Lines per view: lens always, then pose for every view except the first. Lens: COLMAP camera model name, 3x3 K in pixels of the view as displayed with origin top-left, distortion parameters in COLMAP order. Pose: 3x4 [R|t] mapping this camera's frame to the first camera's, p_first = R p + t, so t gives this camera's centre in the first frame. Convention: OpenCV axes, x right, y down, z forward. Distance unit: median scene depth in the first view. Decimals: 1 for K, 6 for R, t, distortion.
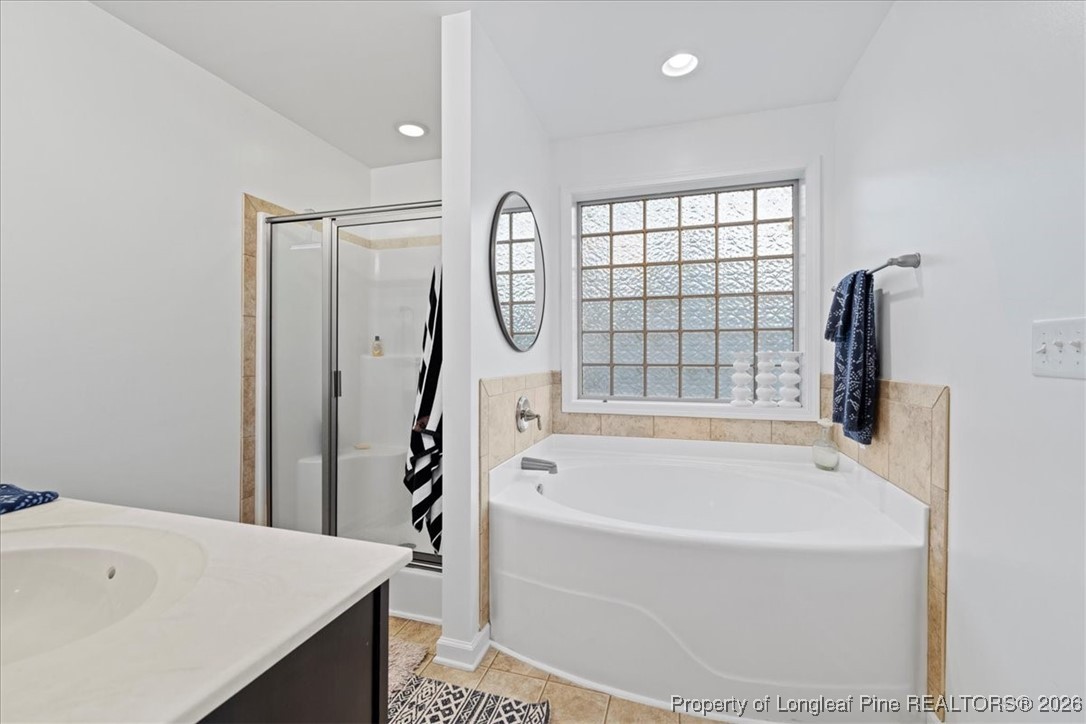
lens RADIAL K [[462.6, 0, 536.5], [0, 462.6, 356.1], [0, 0, 1]] dist [0.000866, 0.000151]
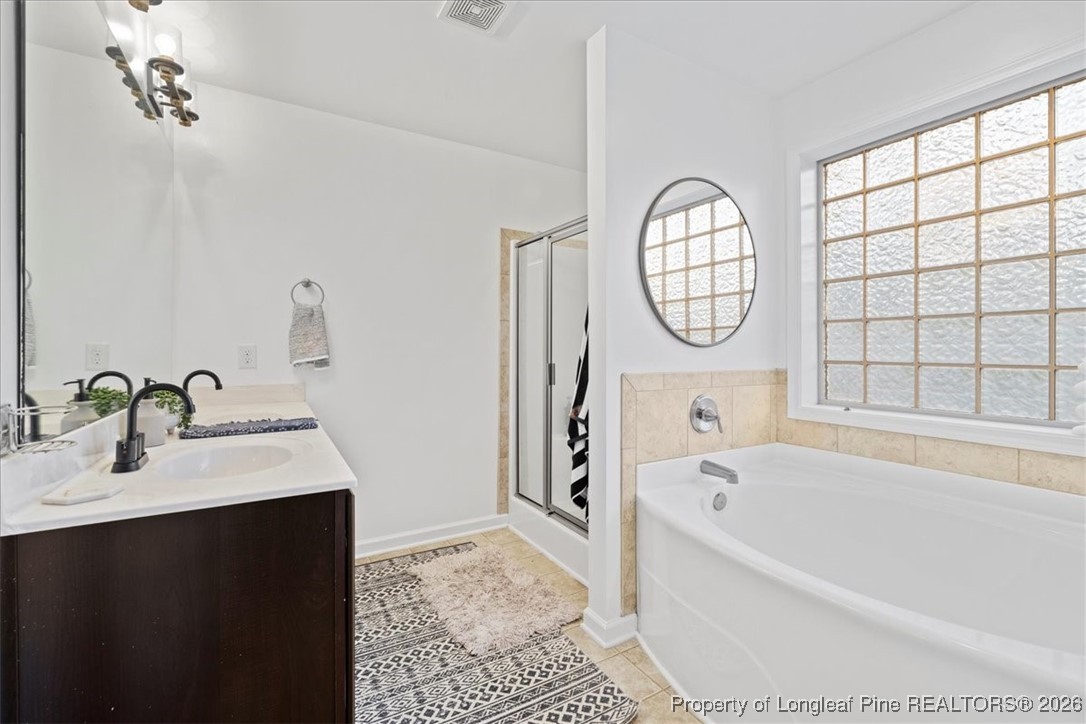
lens RADIAL K [[462.6, 0, 536.5], [0, 462.6, 356.1], [0, 0, 1]] dist [0.000866, 0.000151]
pose [[0.742022, 0.009001, -0.670315, 0.340219], [-0.001841, 0.999933, 0.011388, -0.000521], [0.670373, -0.007216, 0.741989, 0.085521]]
